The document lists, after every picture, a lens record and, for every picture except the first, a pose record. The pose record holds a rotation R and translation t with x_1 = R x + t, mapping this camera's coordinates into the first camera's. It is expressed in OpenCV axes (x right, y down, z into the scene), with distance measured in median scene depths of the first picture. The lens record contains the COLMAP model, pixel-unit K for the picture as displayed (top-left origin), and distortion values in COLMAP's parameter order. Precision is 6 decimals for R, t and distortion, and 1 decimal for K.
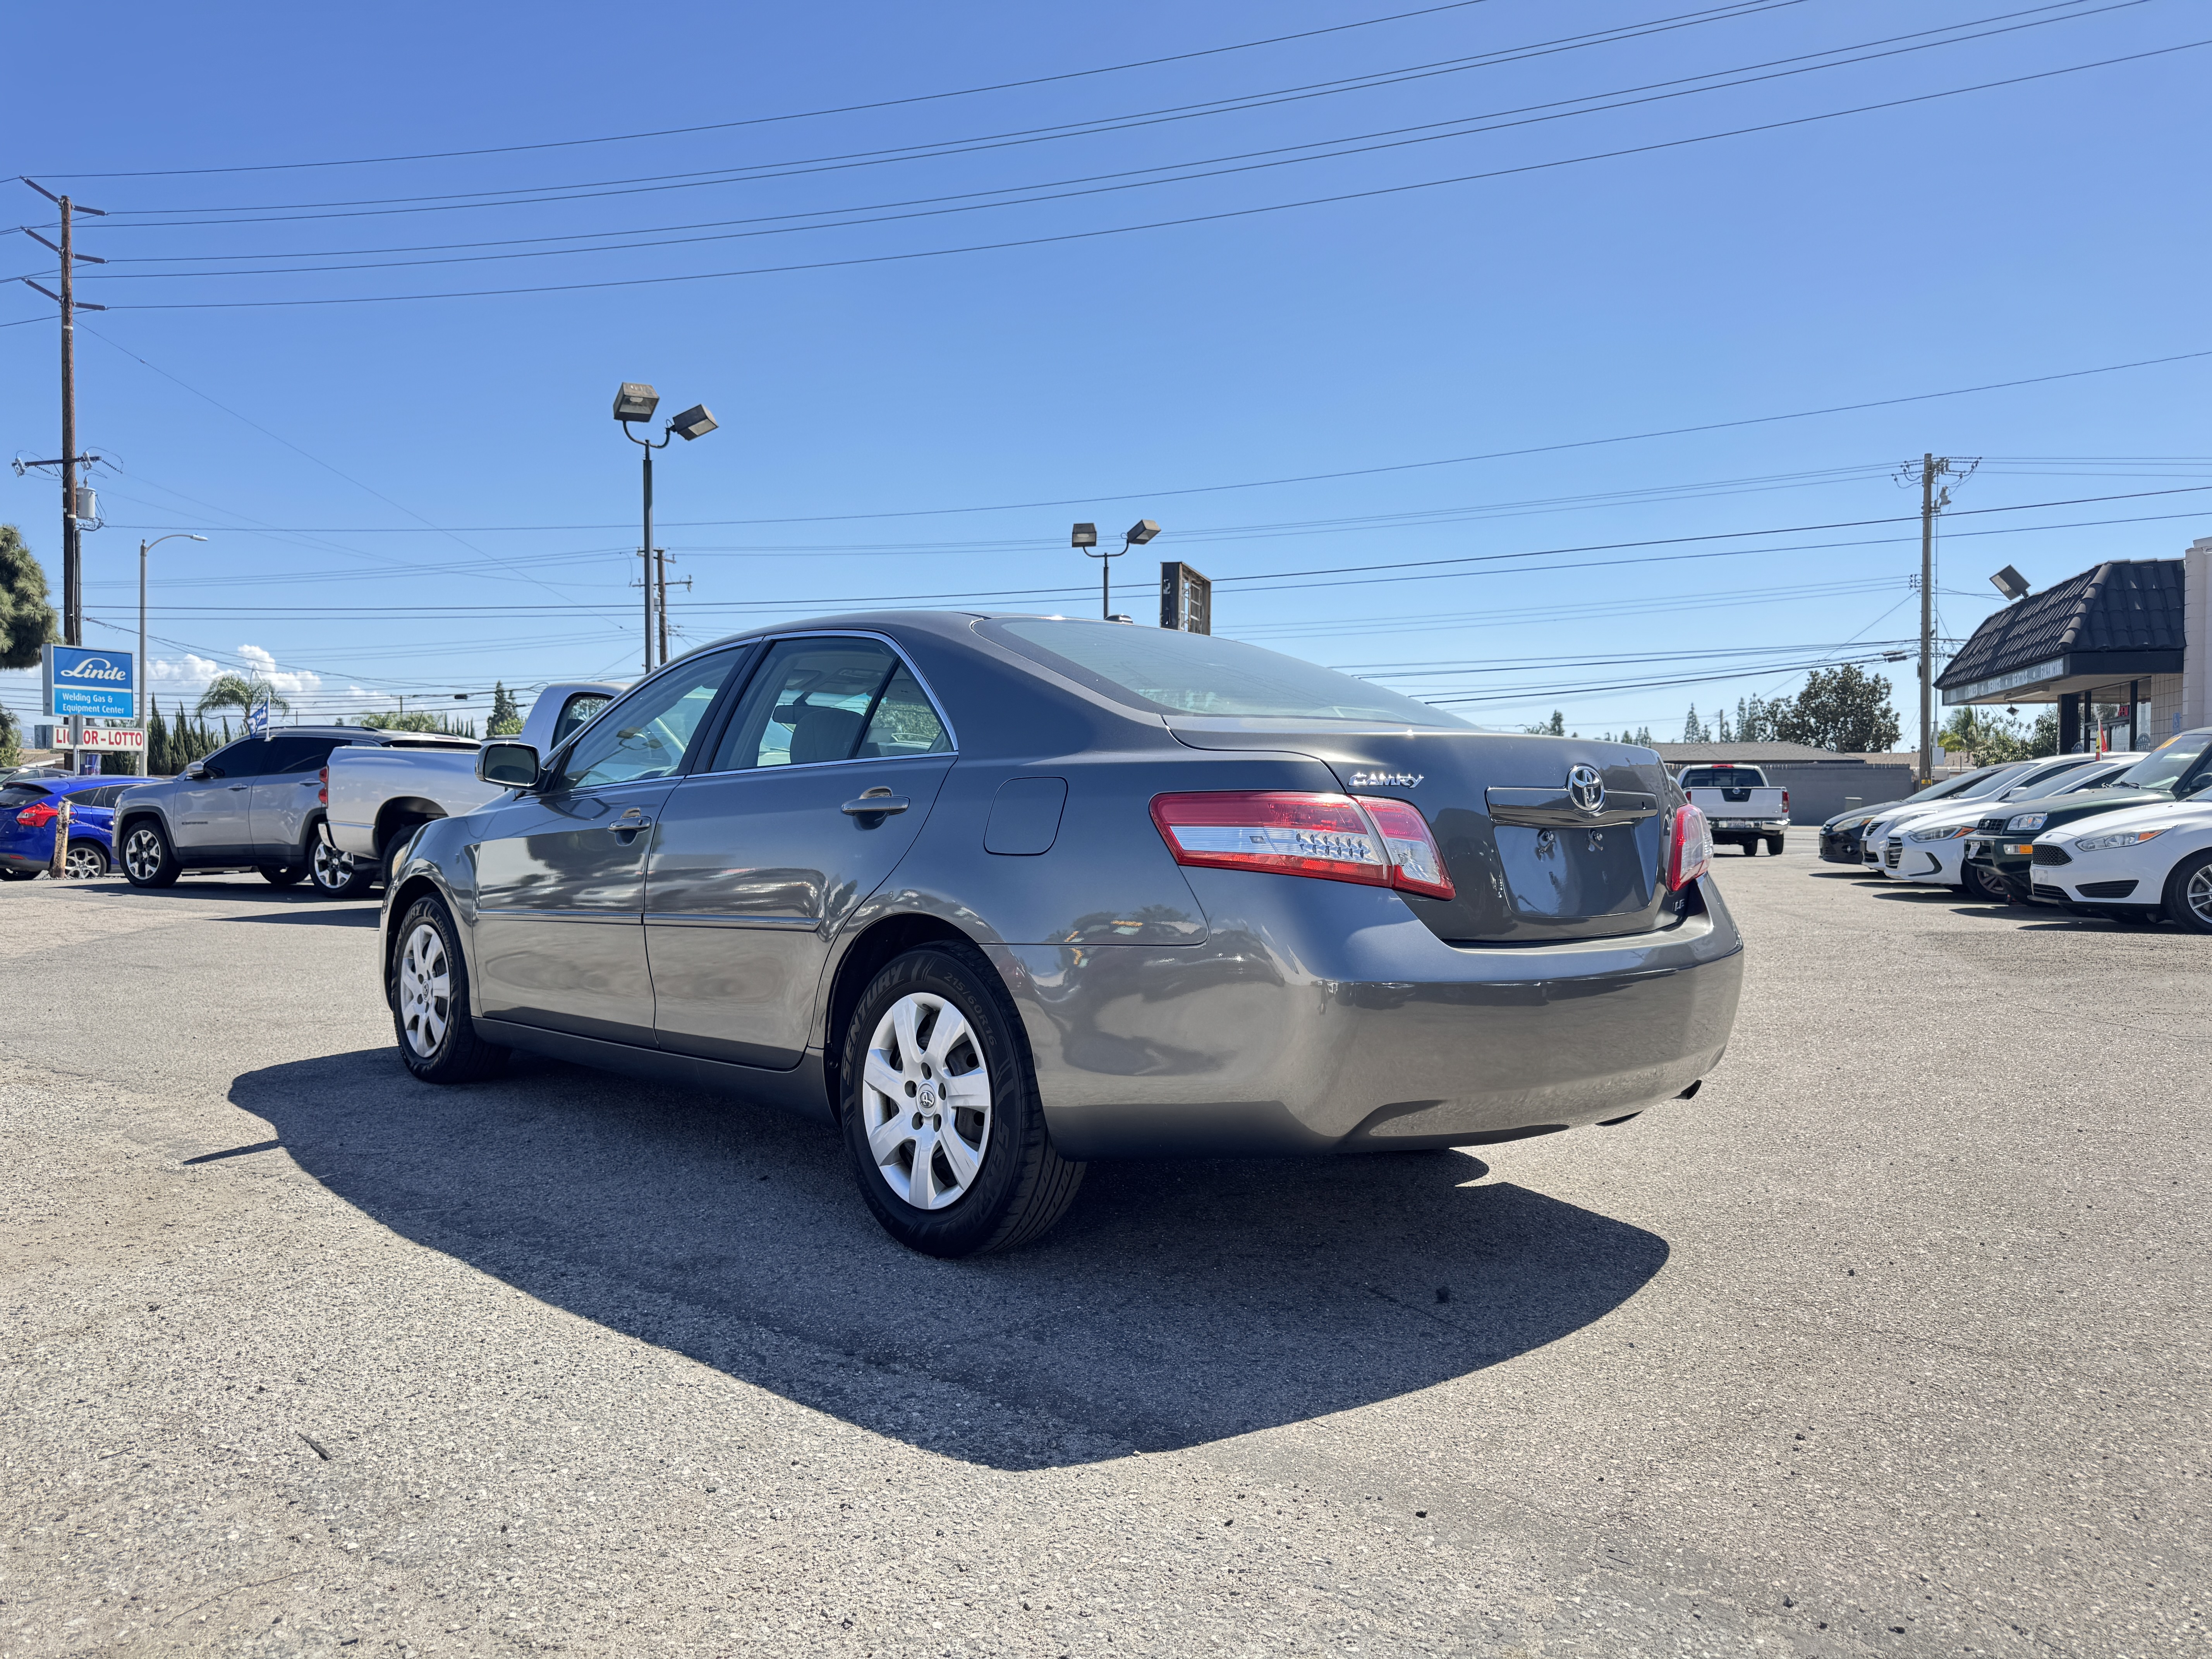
lens RADIAL K [[1555.2, 0, 1107.3], [0, 1555.2, 844.8], [0, 0, 1]] dist [0.056920, -0.082359]
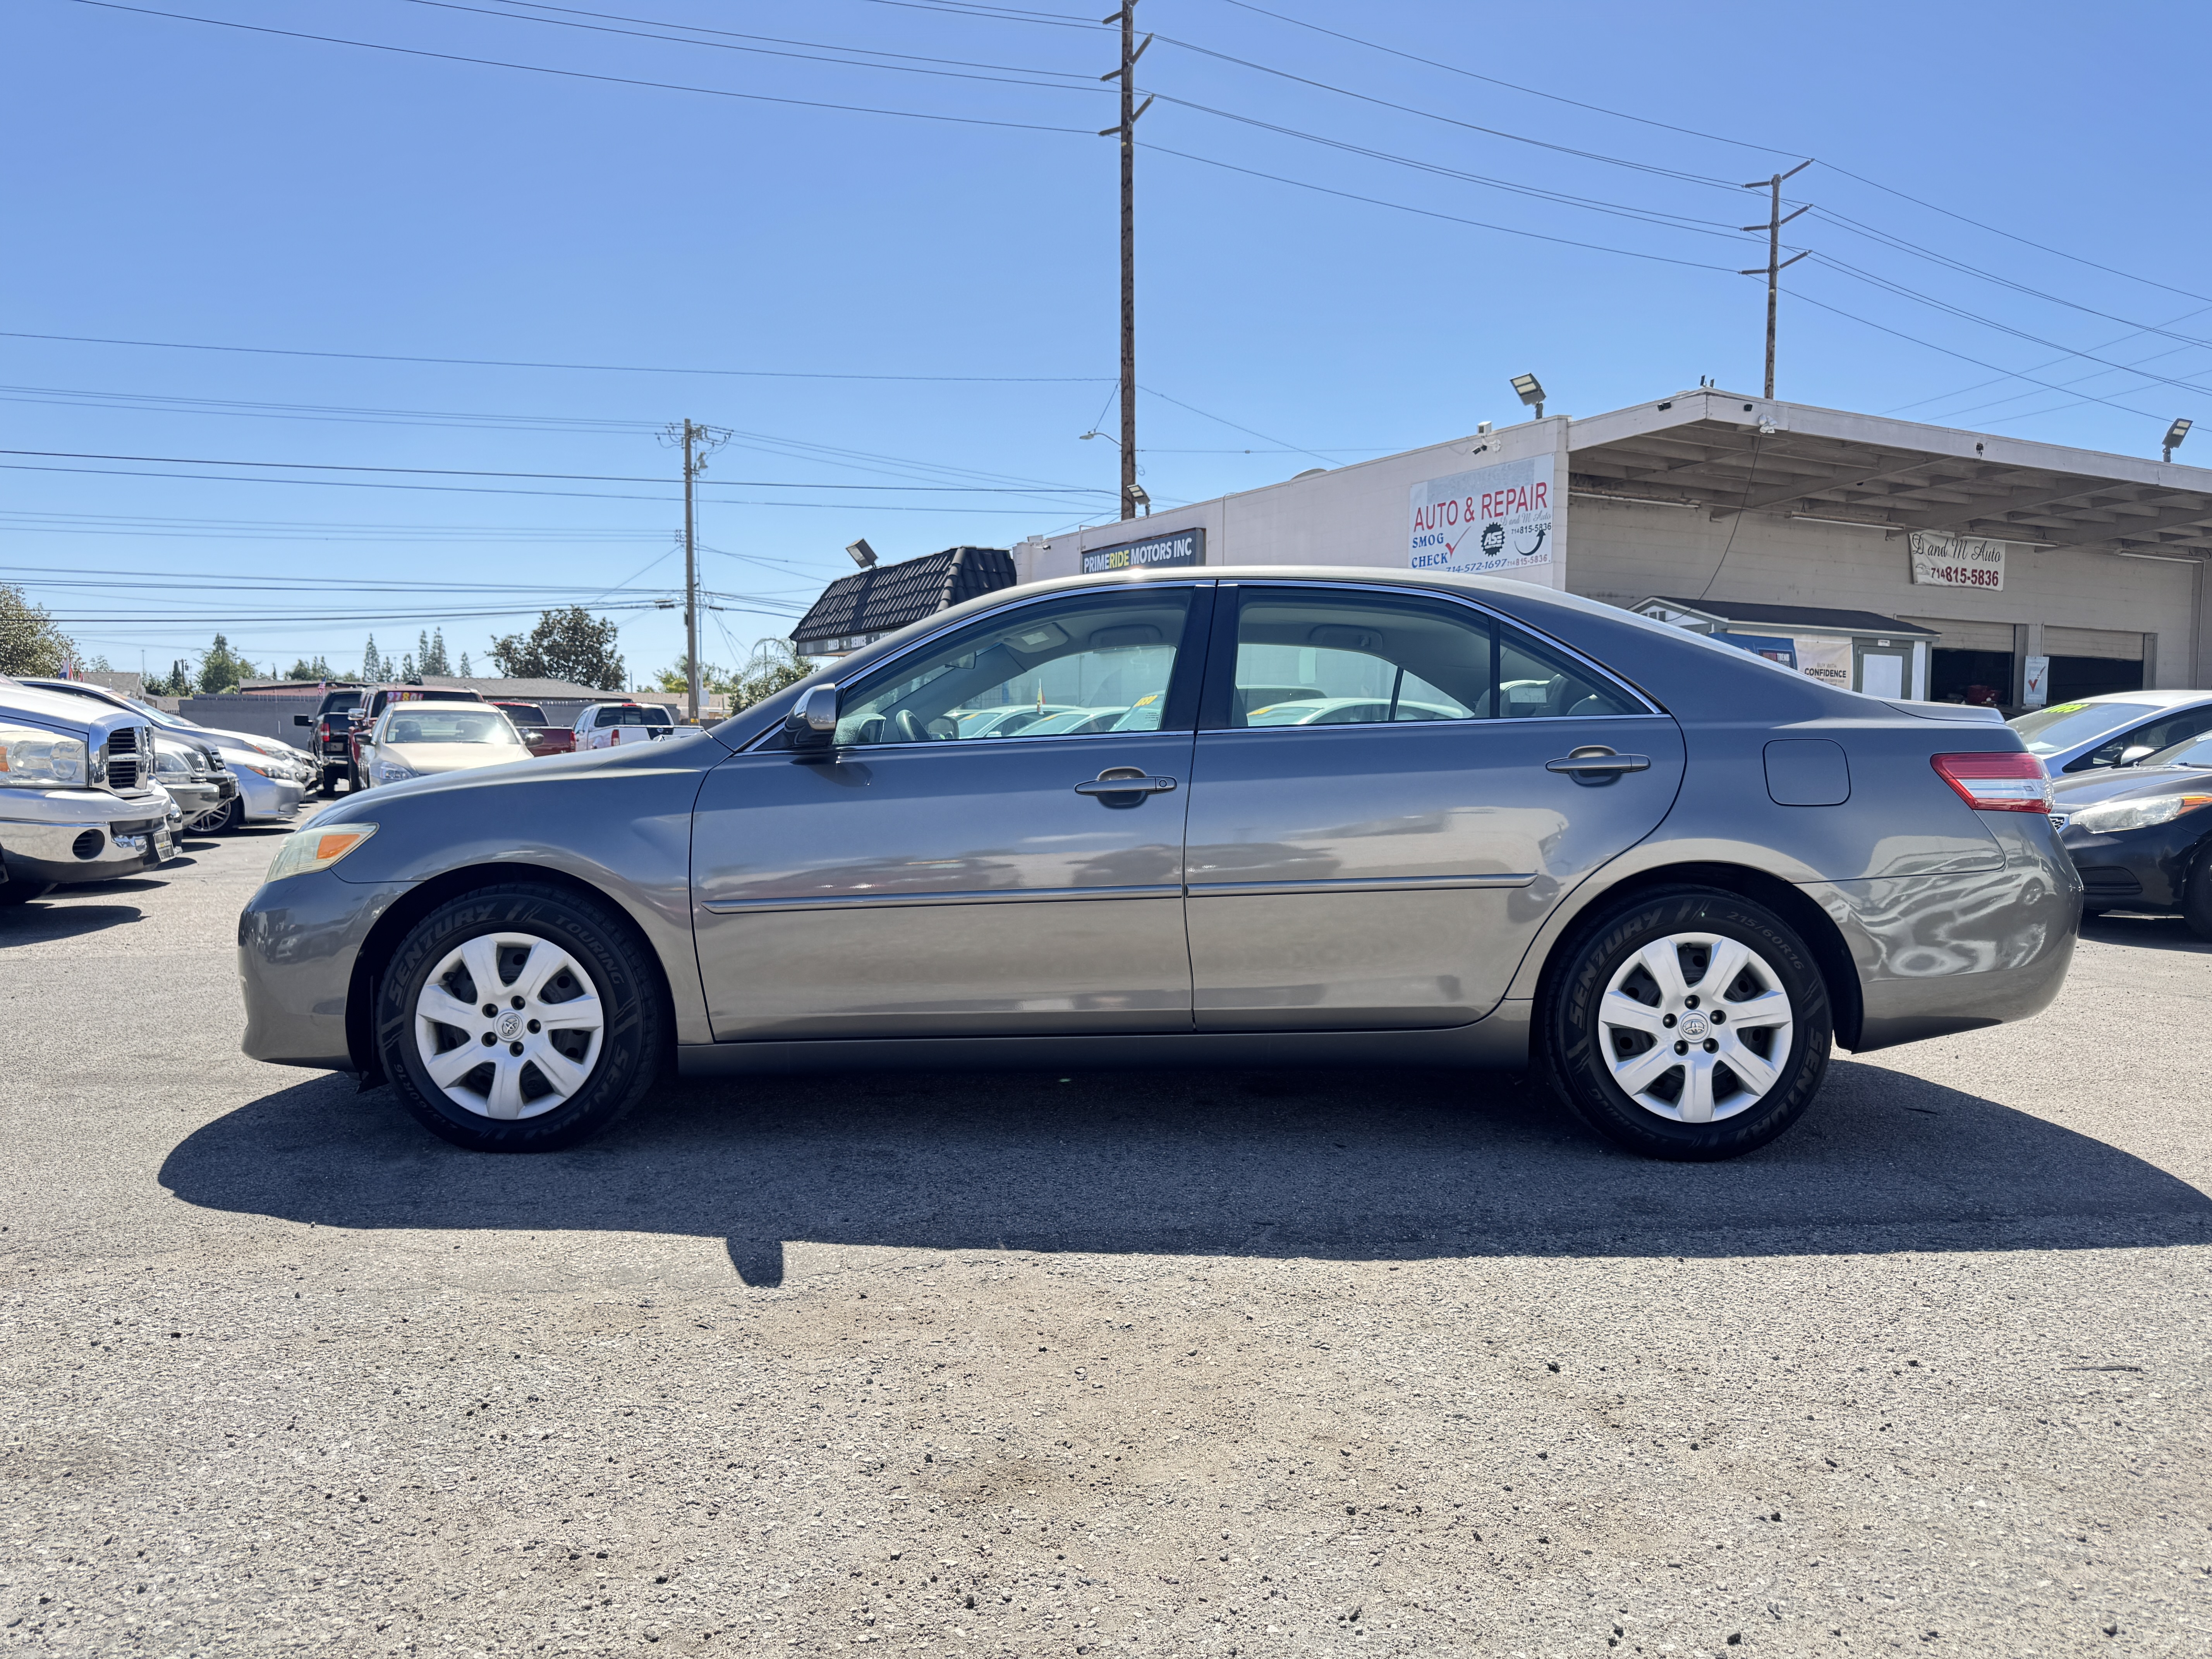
lens RADIAL K [[1555.2, 0, 1107.3], [0, 1555.2, 844.8], [0, 0, 1]] dist [0.056920, -0.082359]
pose [[0.696440, -0.040939, 0.716446, -0.165175], [0.010923, 0.998860, 0.046459, -0.003342], [-0.717532, -0.024530, 0.696094, 0.071320]]
